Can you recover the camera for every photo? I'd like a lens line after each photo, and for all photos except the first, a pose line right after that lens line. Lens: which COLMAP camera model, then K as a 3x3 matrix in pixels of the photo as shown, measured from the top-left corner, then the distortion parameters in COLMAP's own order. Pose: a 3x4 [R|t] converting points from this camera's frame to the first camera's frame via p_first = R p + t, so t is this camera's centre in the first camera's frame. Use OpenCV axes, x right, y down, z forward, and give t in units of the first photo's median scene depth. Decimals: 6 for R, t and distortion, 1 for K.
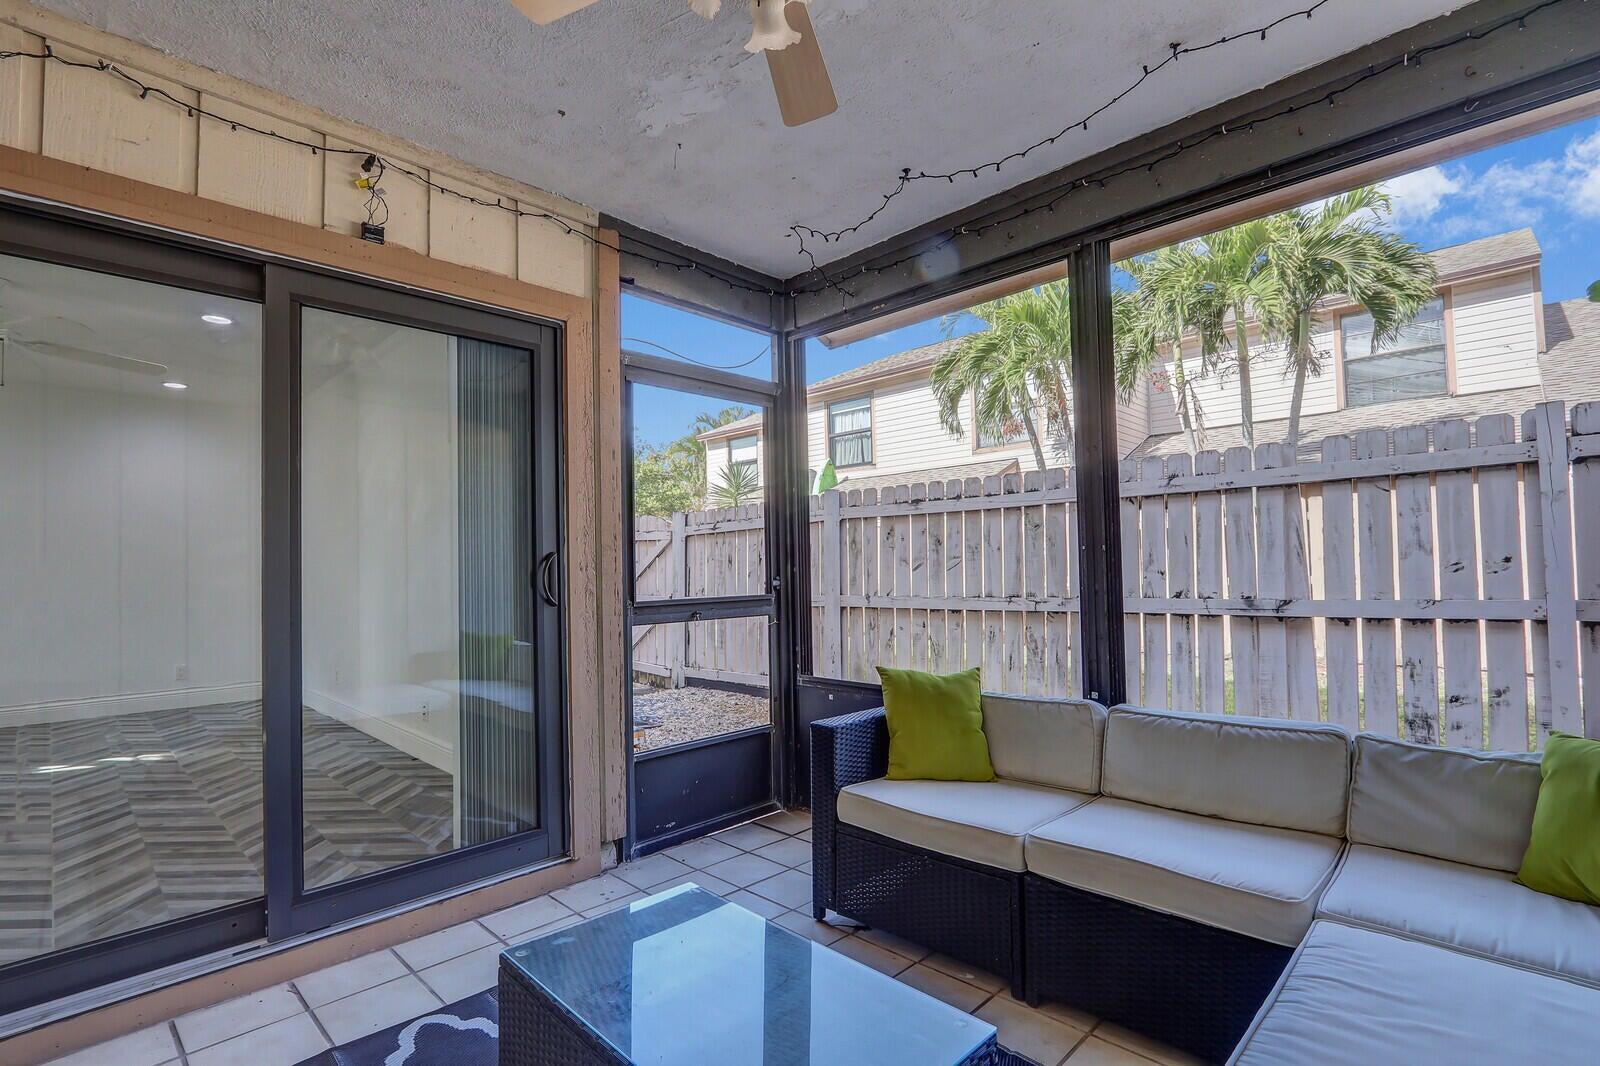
lens RADIAL K [[748.6, 0, 816.1], [0, 748.6, 563.6], [0, 0, 1]] dist [-0.018473, 0.000697]
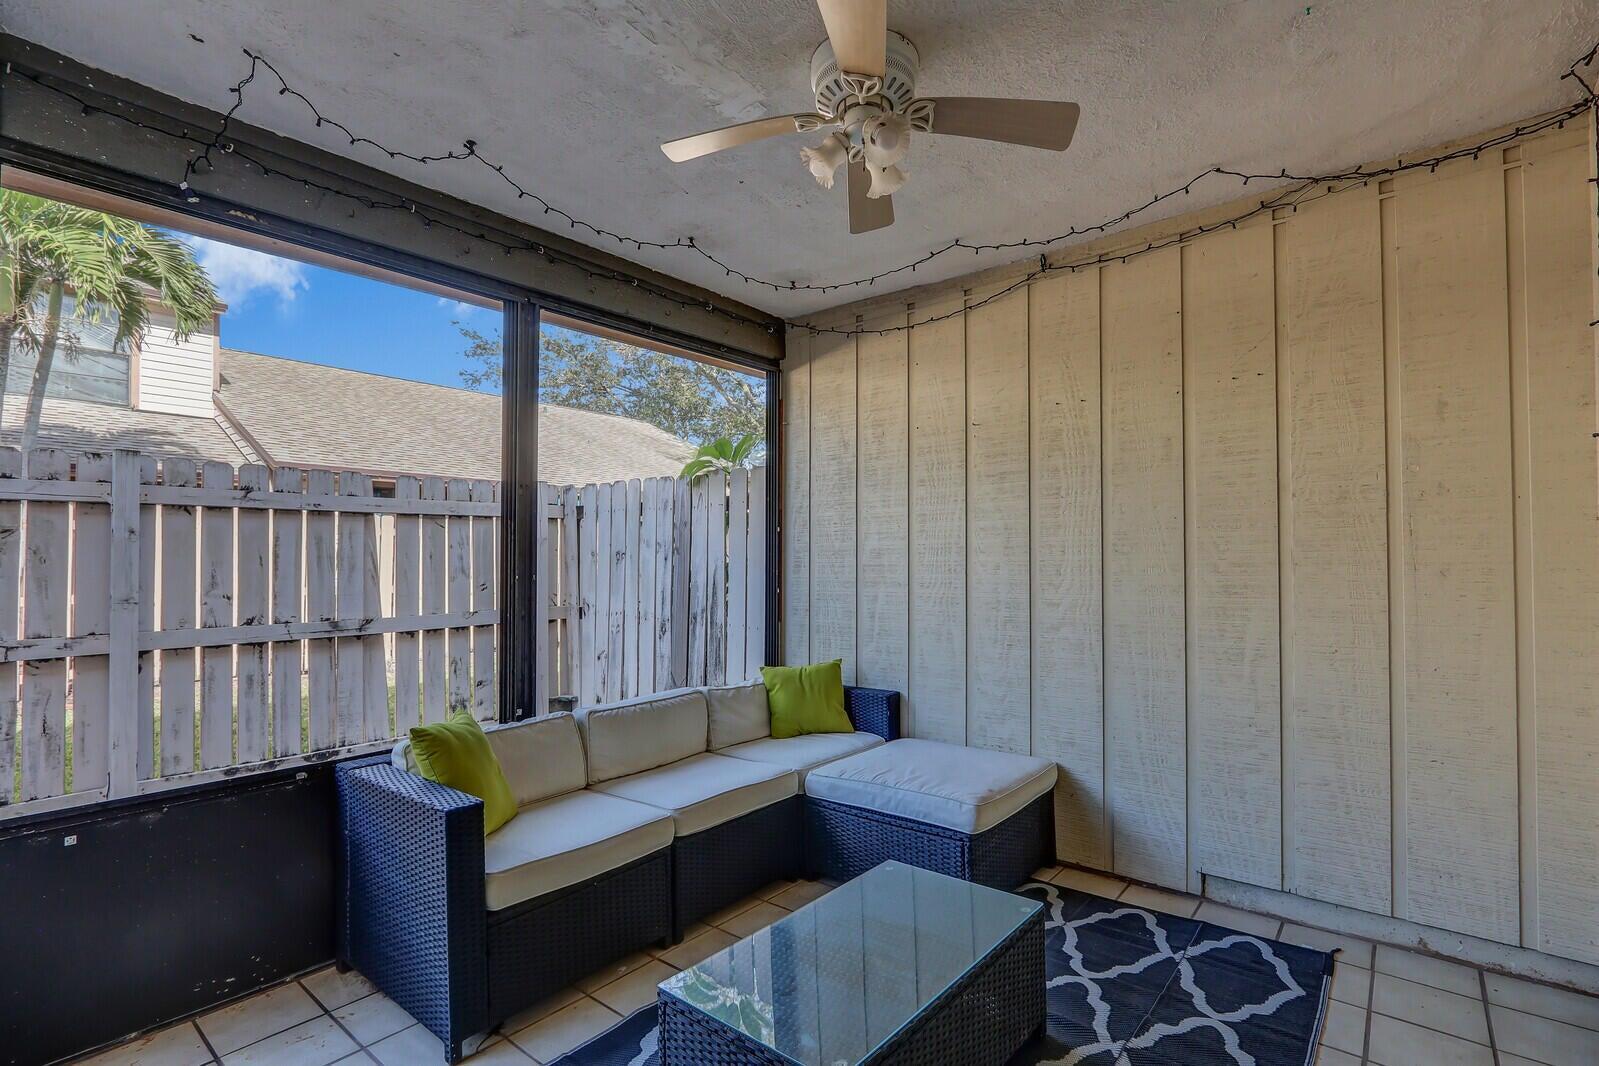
lens RADIAL K [[748.1, 0, 815.6], [0, 748.1, 563.6], [0, 0, 1]] dist [-0.018473, 0.000697]
pose [[-0.089371, 0.015240, 0.995882, -0.502693], [-0.001523, 0.999880, -0.015438, -0.016309], [-0.995997, -0.002897, -0.089337, 0.443214]]
